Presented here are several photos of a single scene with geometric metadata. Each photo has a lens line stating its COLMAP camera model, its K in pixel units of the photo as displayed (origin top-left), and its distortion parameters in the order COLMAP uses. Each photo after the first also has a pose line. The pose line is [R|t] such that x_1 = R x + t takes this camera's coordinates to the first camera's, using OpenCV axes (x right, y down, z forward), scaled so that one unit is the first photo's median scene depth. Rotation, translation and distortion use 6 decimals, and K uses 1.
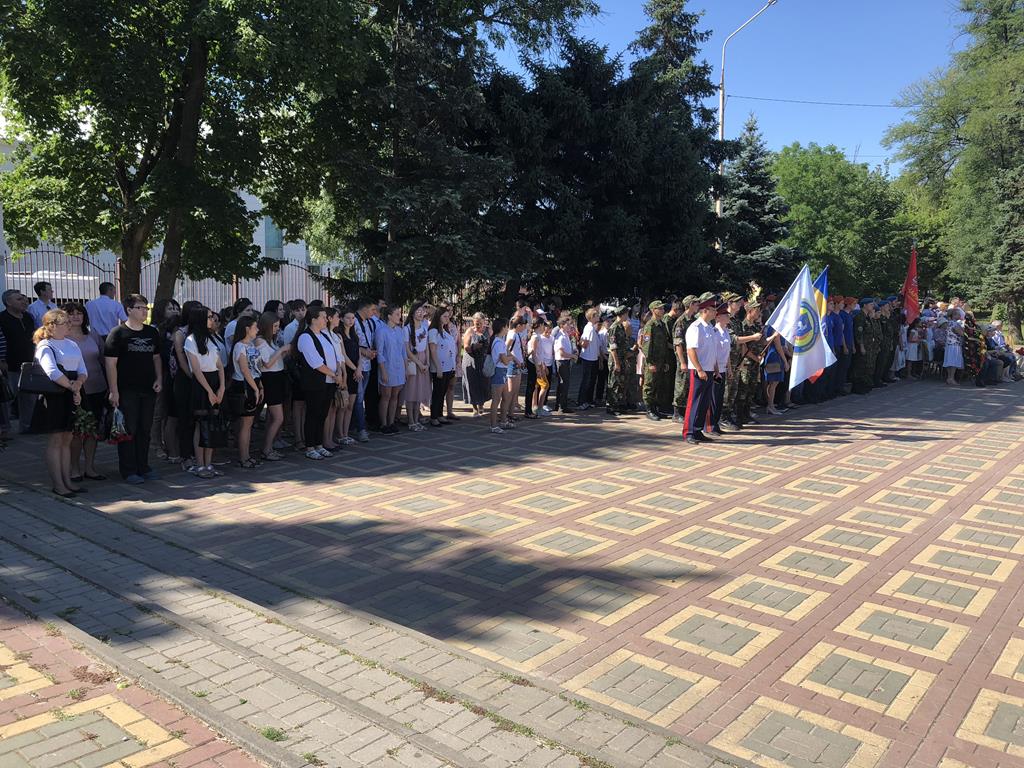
lens RADIAL K [[841.7, 0, 512.0], [0, 841.7, 384.0], [0, 0, 1]] dist [-0.005866, -0.000945]
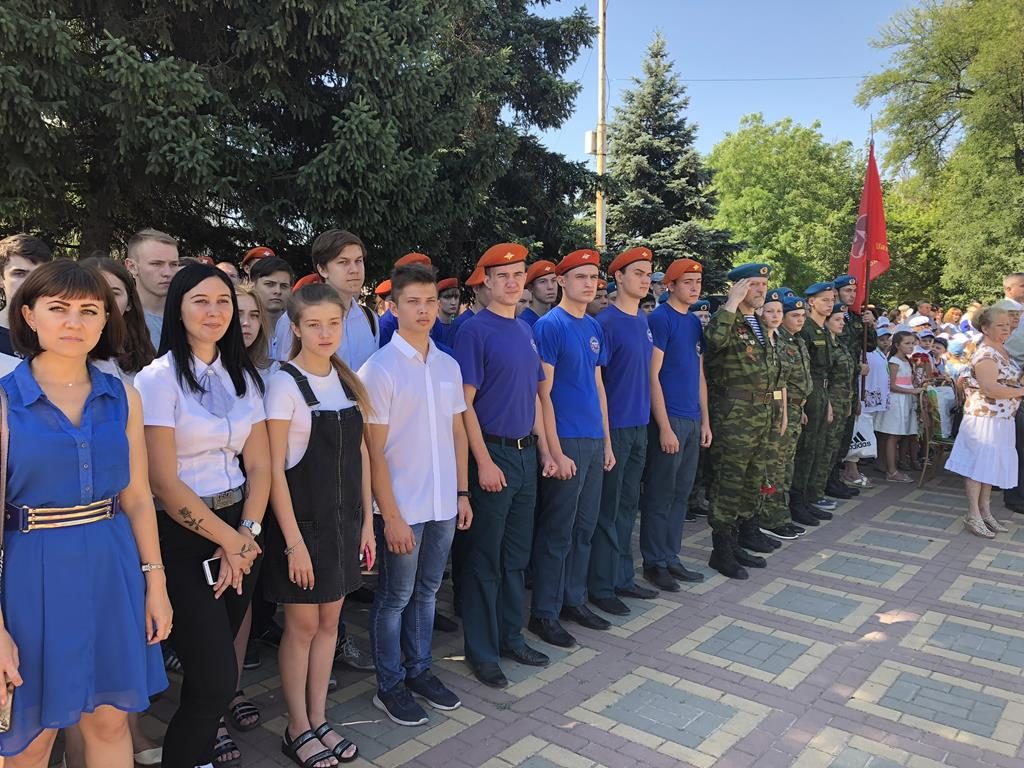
lens RADIAL K [[841.7, 0, 512.0], [0, 841.7, 384.0], [0, 0, 1]] dist [-0.005866, -0.000945]
pose [[0.999936, -0.000825, 0.011312, 0.132295], [0.001009, 0.999868, -0.016212, -0.024381], [-0.011297, 0.016222, 0.999805, 0.275151]]
